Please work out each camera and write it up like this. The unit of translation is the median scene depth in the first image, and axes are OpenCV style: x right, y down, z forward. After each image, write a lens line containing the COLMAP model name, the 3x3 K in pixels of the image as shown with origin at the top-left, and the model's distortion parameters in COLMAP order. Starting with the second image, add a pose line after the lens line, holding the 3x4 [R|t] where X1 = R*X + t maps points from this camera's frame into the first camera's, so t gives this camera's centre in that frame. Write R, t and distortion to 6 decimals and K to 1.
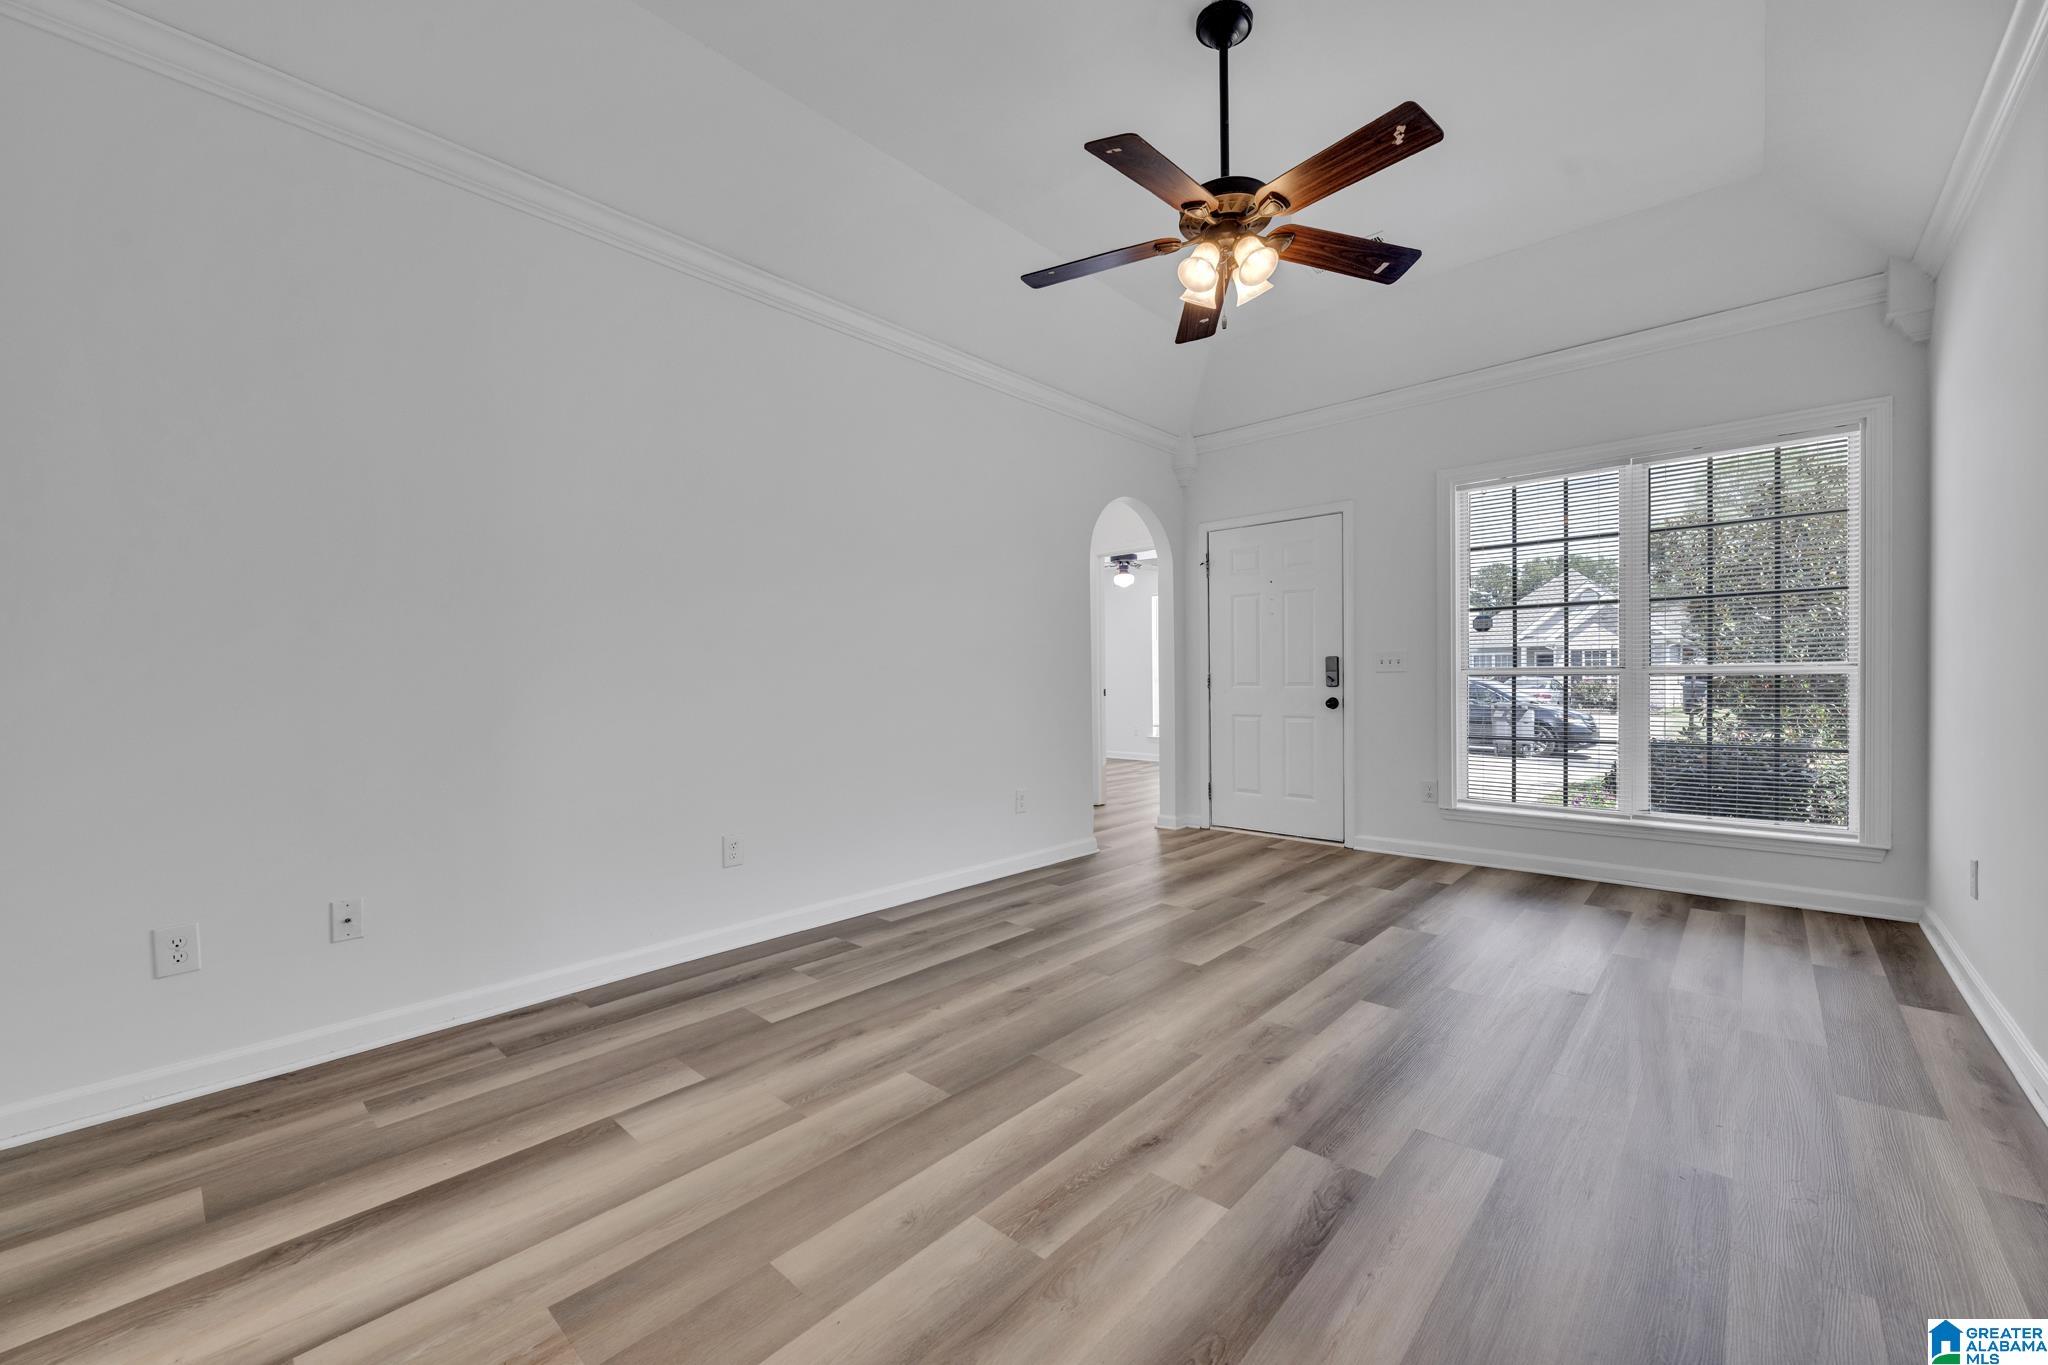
lens RADIAL K [[805.1, 0, 1022.3], [0, 805.1, 683.2], [0, 0, 1]] dist [0.002909, 0.000265]
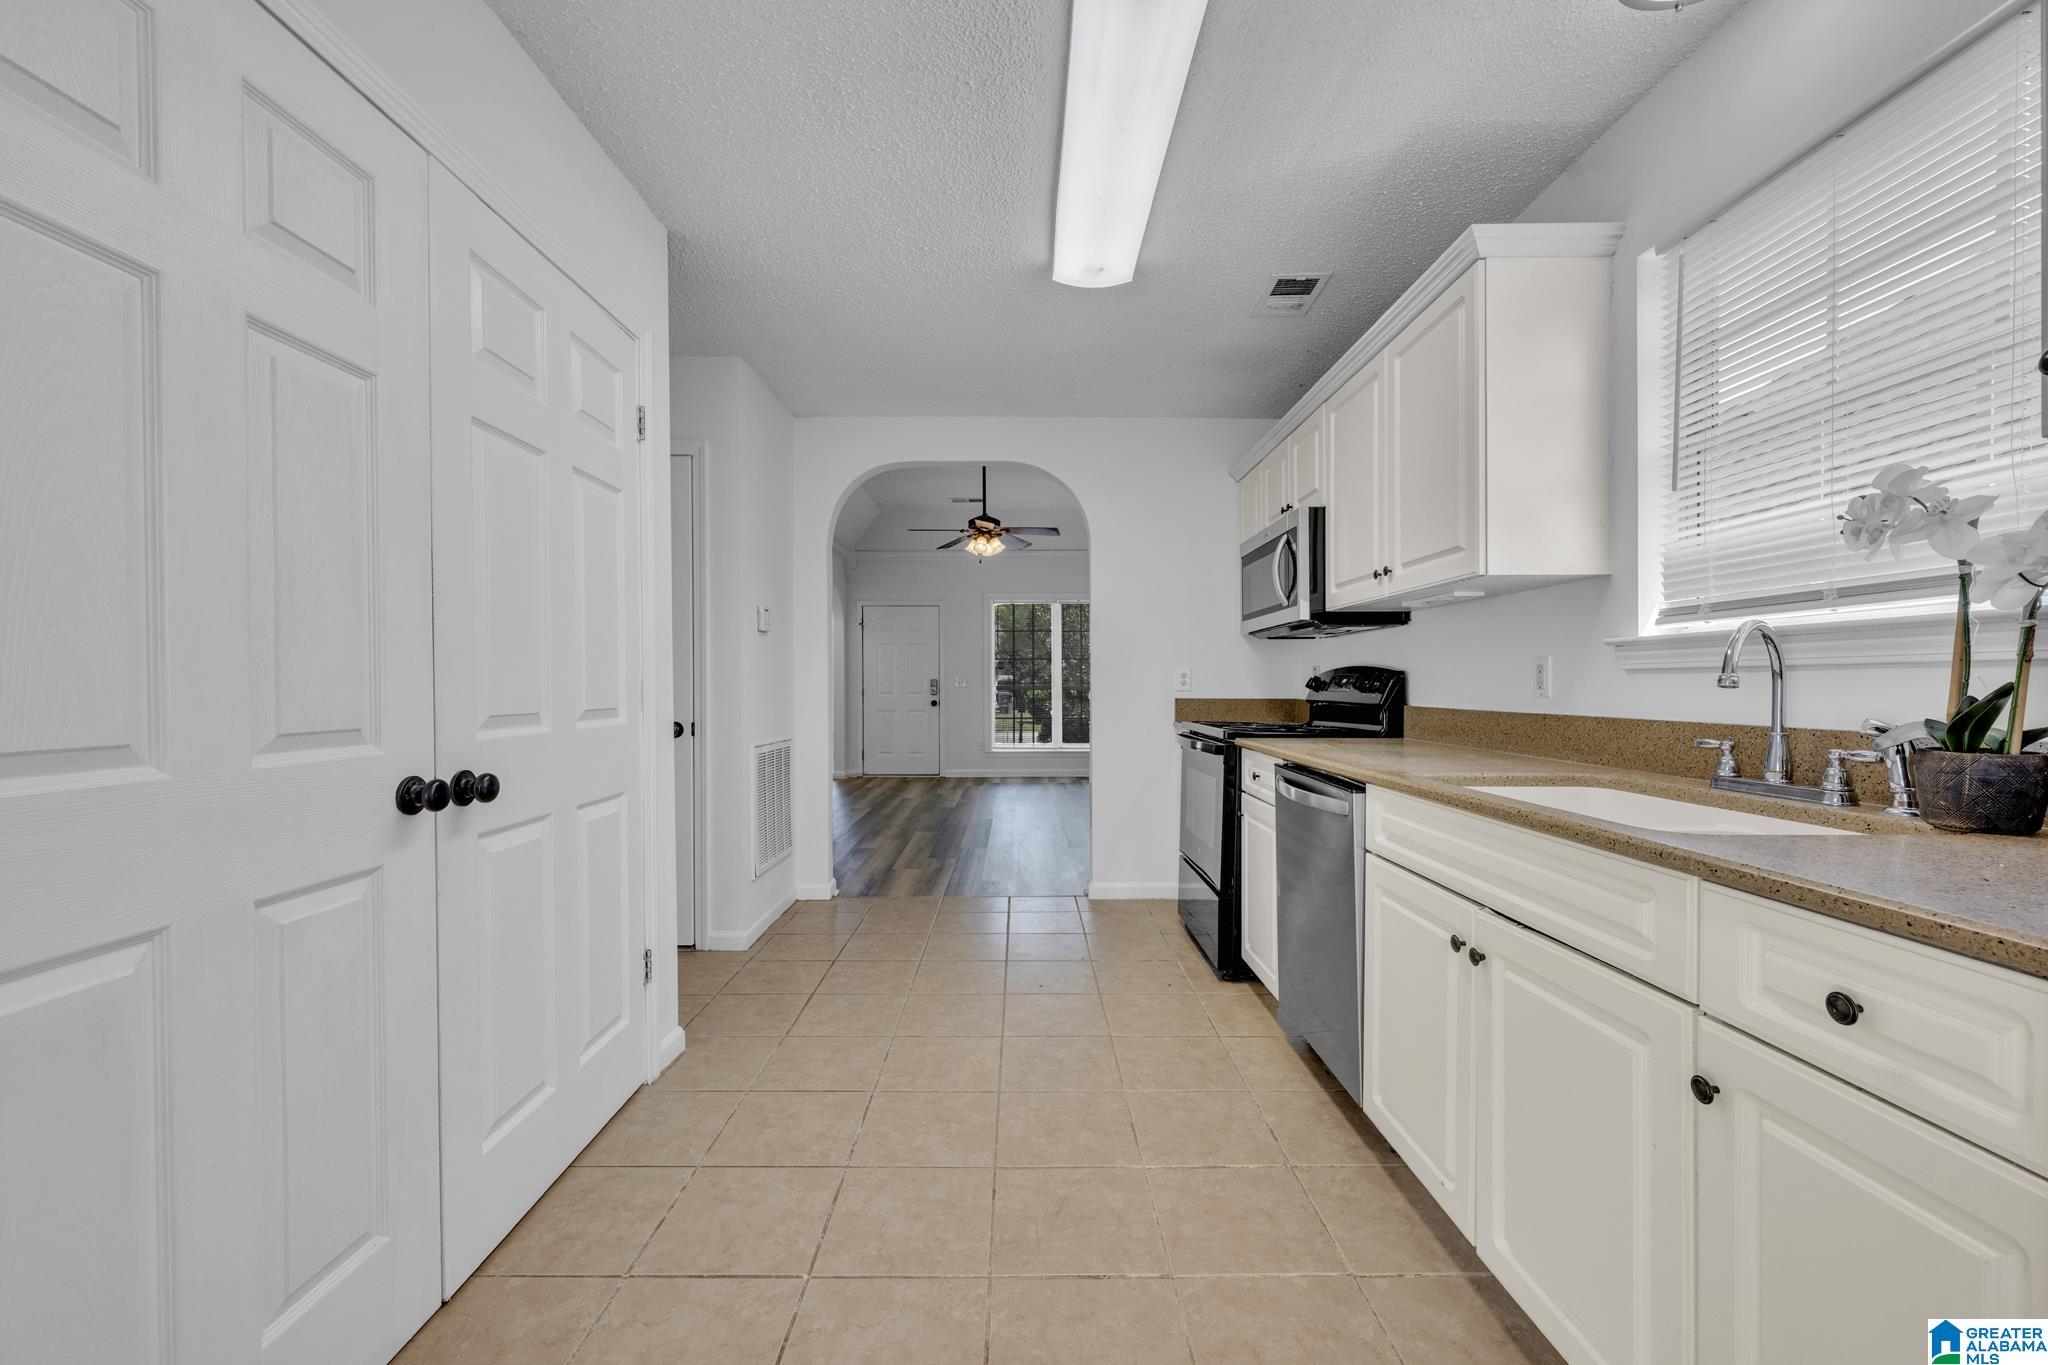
lens RADIAL K [[805.1, 0, 1022.4], [0, 805.1, 687.6], [0, 0, 1]] dist [0.002909, 0.000265]
pose [[0.738464, -0.002349, 0.674288, -0.774416], [0.004612, 0.999988, -0.001568, -0.009305], [-0.674277, 0.004267, 0.738467, -0.579375]]
